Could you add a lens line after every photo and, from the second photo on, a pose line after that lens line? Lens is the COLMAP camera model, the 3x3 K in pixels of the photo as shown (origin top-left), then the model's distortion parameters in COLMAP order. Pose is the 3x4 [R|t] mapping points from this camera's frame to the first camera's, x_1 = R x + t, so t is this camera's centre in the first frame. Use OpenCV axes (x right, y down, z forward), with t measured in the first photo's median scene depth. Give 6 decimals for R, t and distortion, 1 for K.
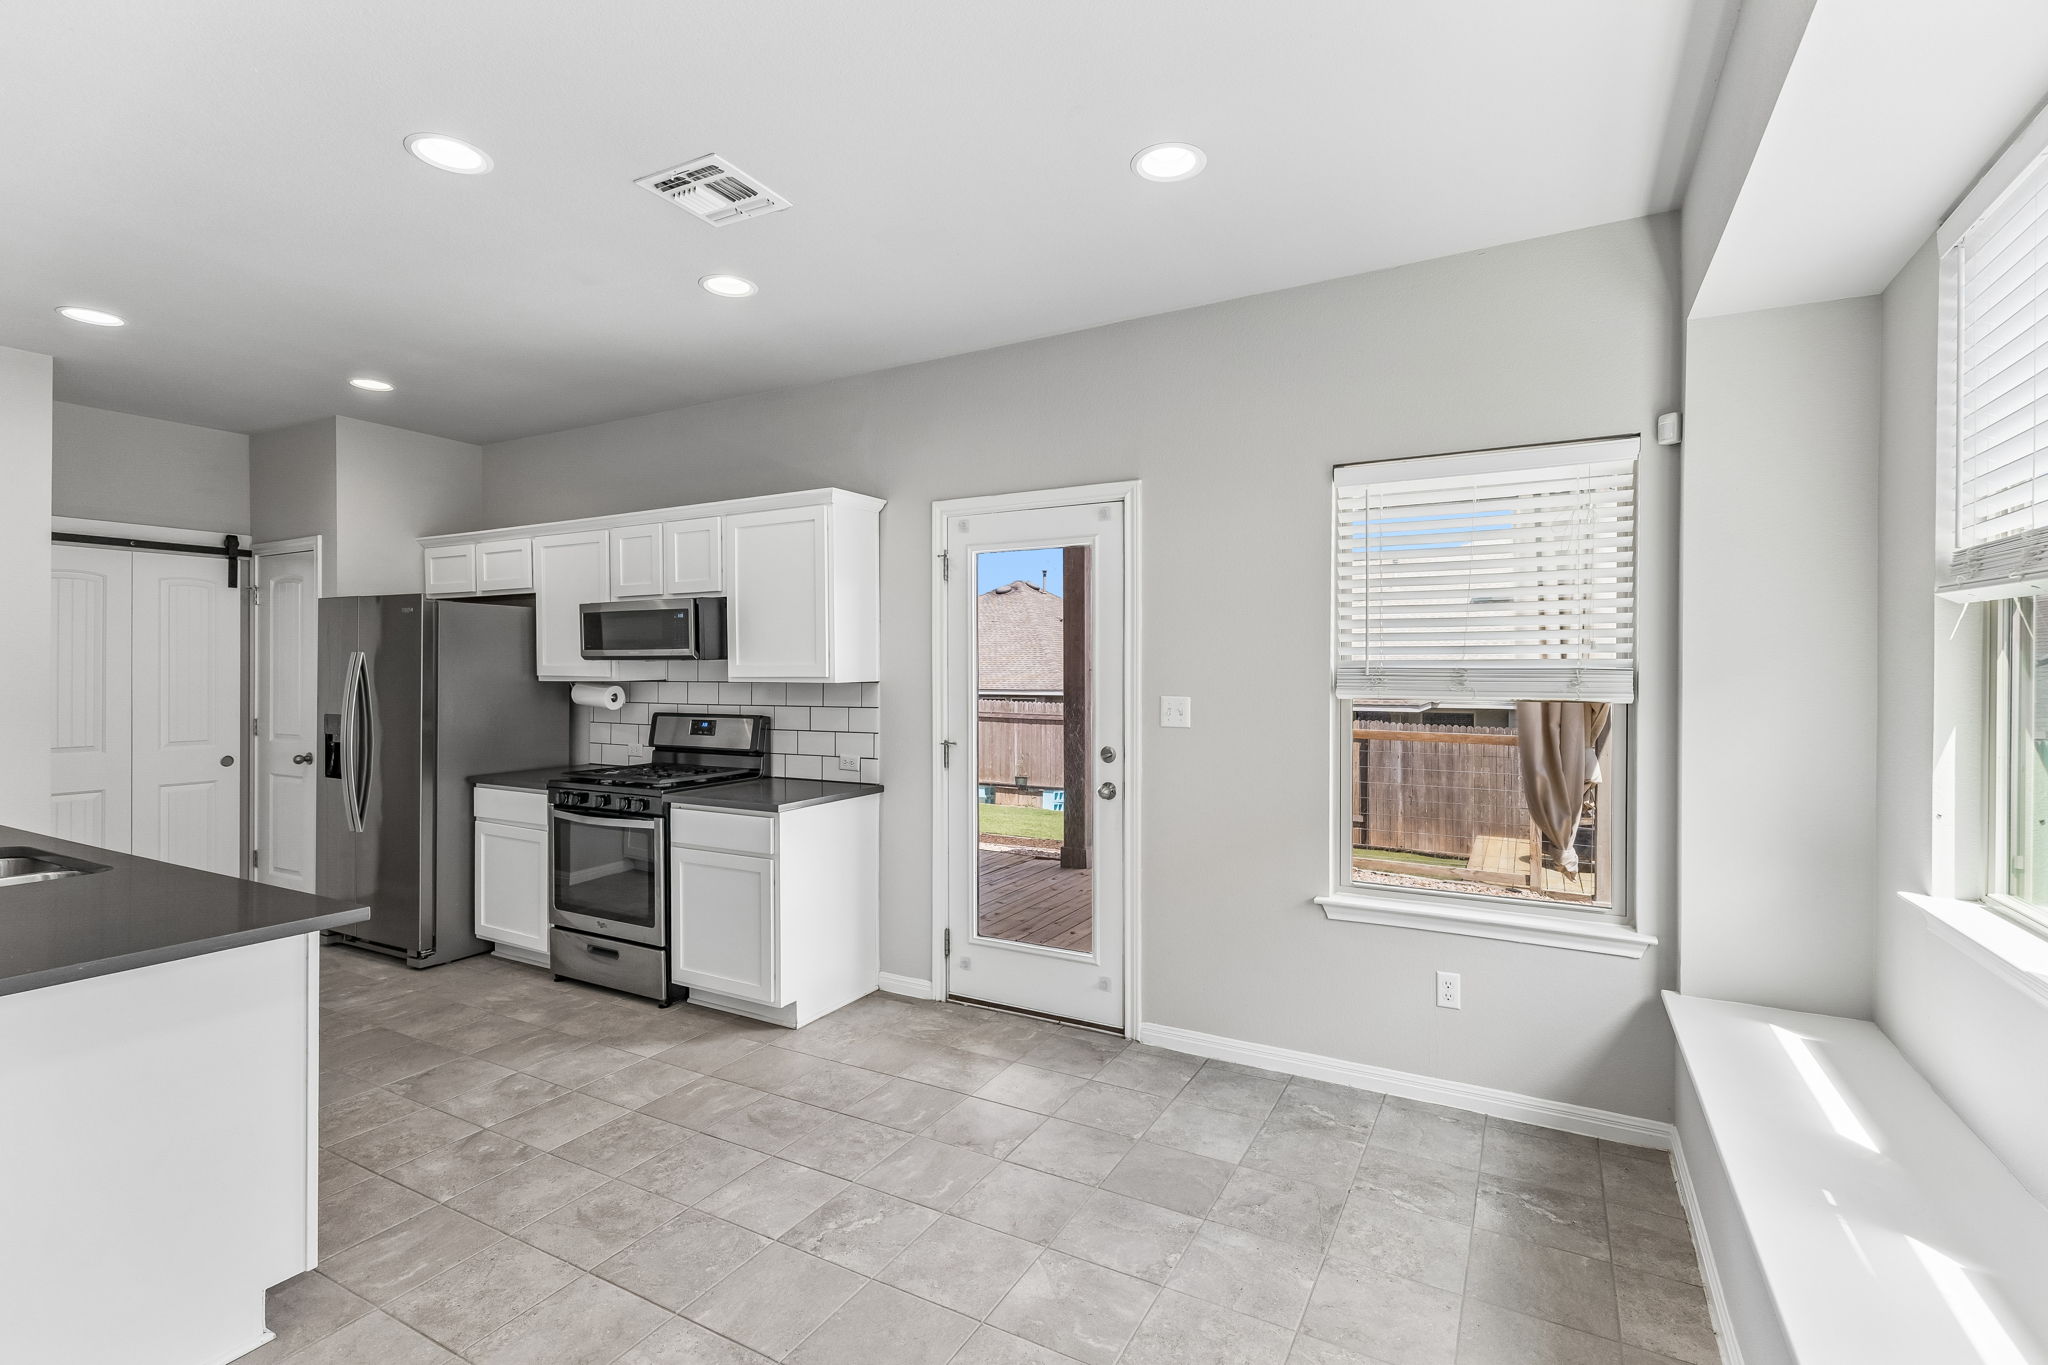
lens RADIAL K [[931.5, 0, 1021.8], [0, 931.5, 670.6], [0, 0, 1]] dist [0.003685, -0.000626]
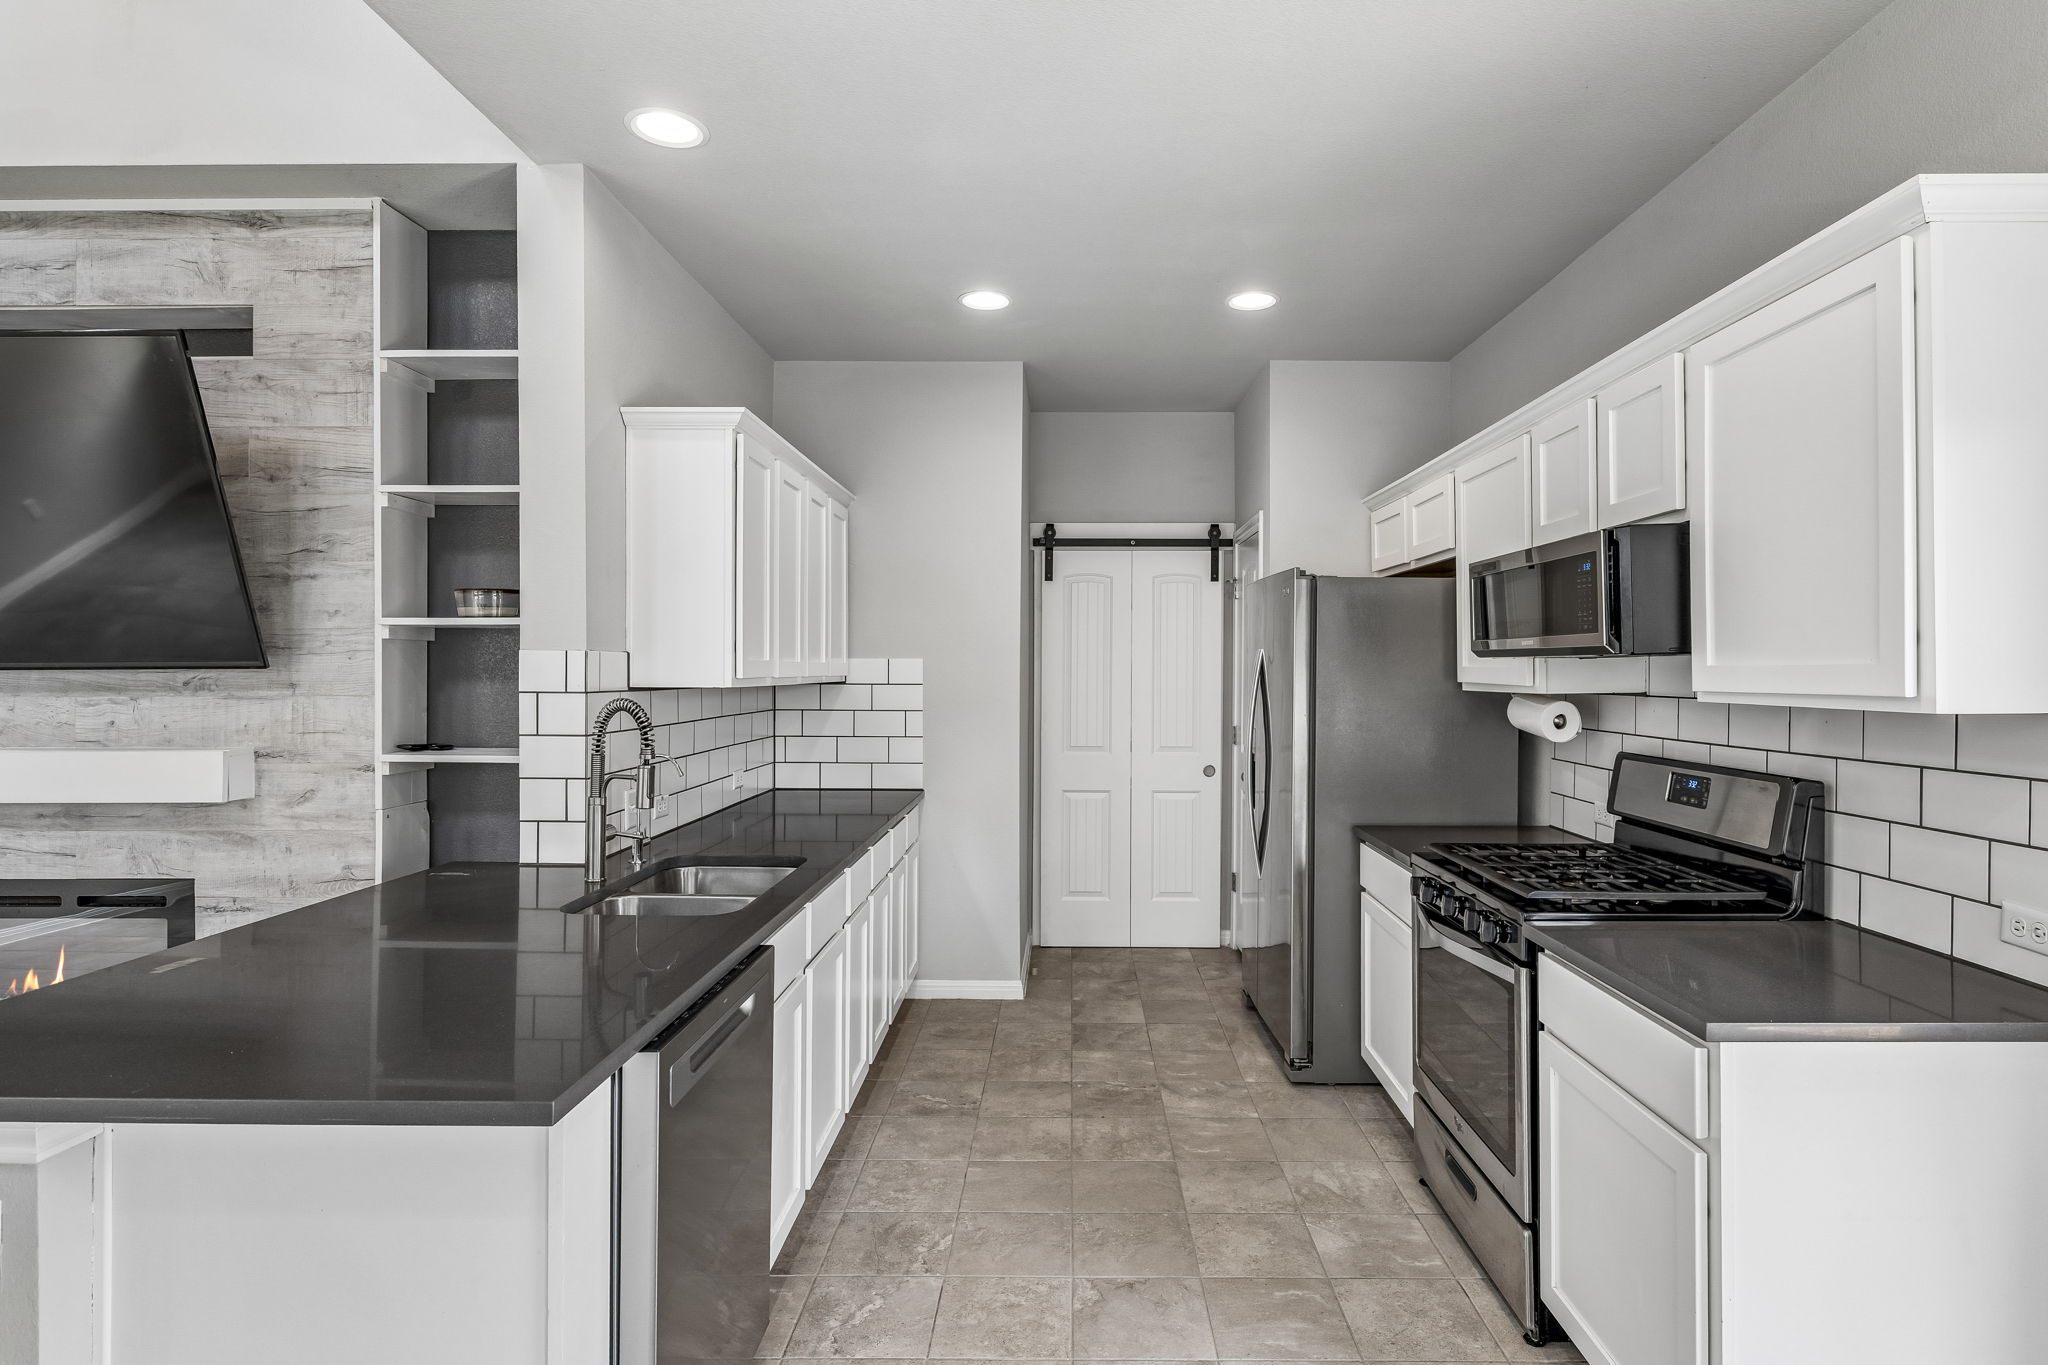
lens RADIAL K [[1067.4, 0, 1069.8], [0, 1067.4, 667.7], [0, 0, 1]] dist [0.002212, 0.000707]
pose [[0.481056, 0.000691, -0.876690, 0.003203], [-0.003916, 0.999991, -0.001360, -0.003003], [0.876681, 0.004087, 0.481054, 0.473002]]
